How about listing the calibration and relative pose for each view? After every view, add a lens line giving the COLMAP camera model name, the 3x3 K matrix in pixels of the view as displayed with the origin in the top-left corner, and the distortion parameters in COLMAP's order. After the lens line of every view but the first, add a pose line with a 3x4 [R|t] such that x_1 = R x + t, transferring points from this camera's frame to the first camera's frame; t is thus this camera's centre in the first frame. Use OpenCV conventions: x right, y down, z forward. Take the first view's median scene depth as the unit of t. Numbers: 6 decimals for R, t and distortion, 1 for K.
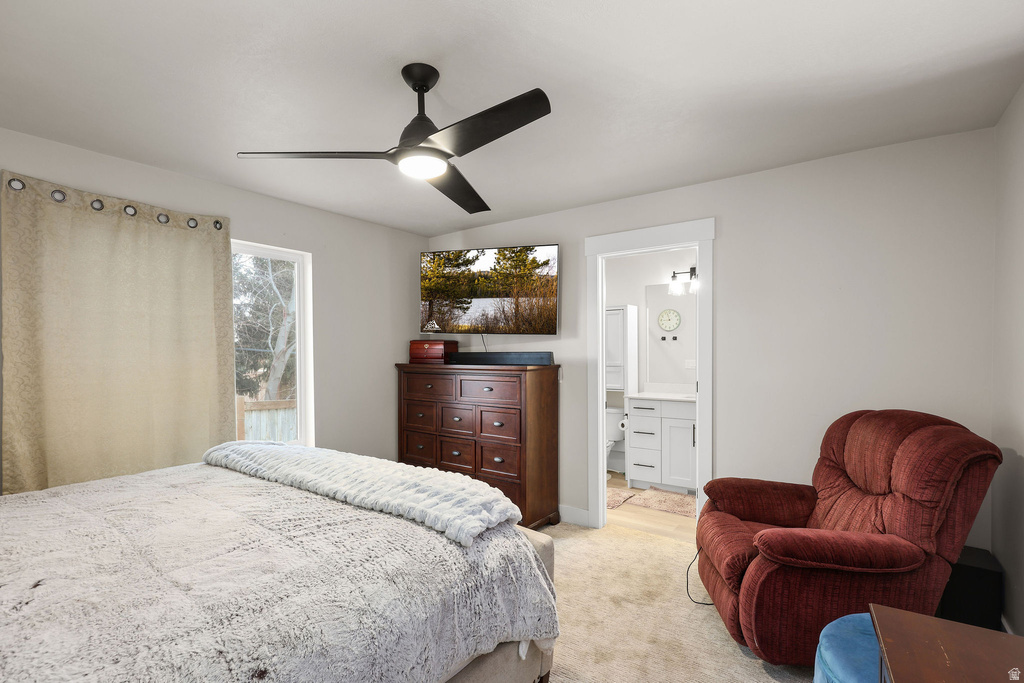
lens RADIAL K [[455.4, 0, 514.9], [0, 455.4, 347.5], [0, 0, 1]] dist [-0.001237, 0.000439]
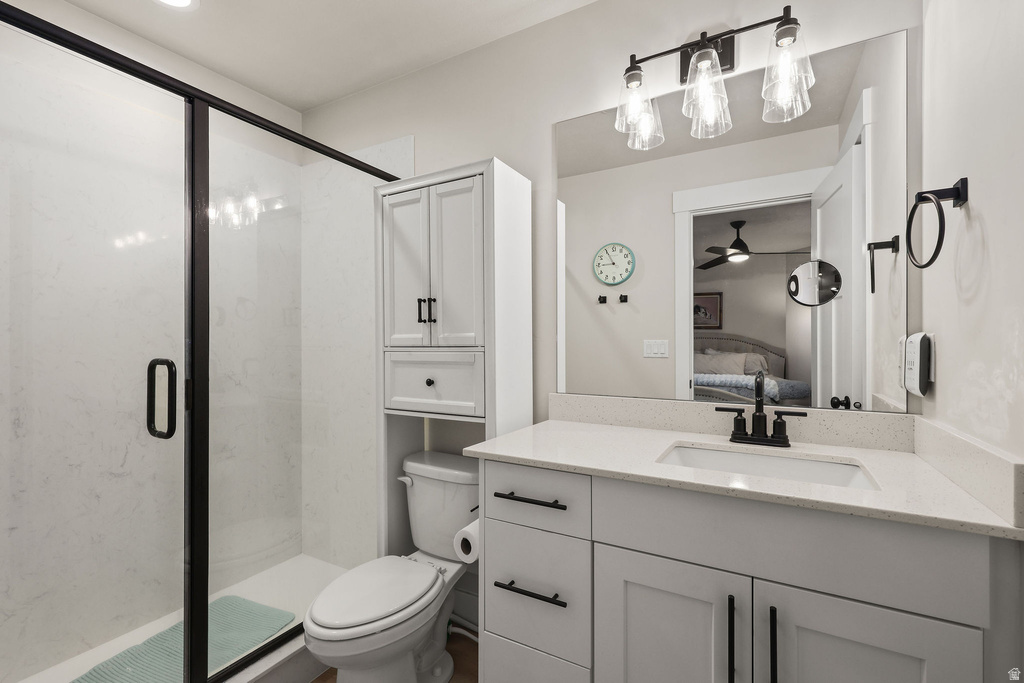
lens RADIAL K [[455.4, 0, 509.0], [0, 455.4, 340.3], [0, 0, 1]] dist [-0.001237, 0.000439]
pose [[0.993860, -0.001418, 0.110636, 0.218238], [0.001235, 0.999998, 0.001721, 0.035509], [-0.110638, -0.001574, 0.993860, 0.664287]]
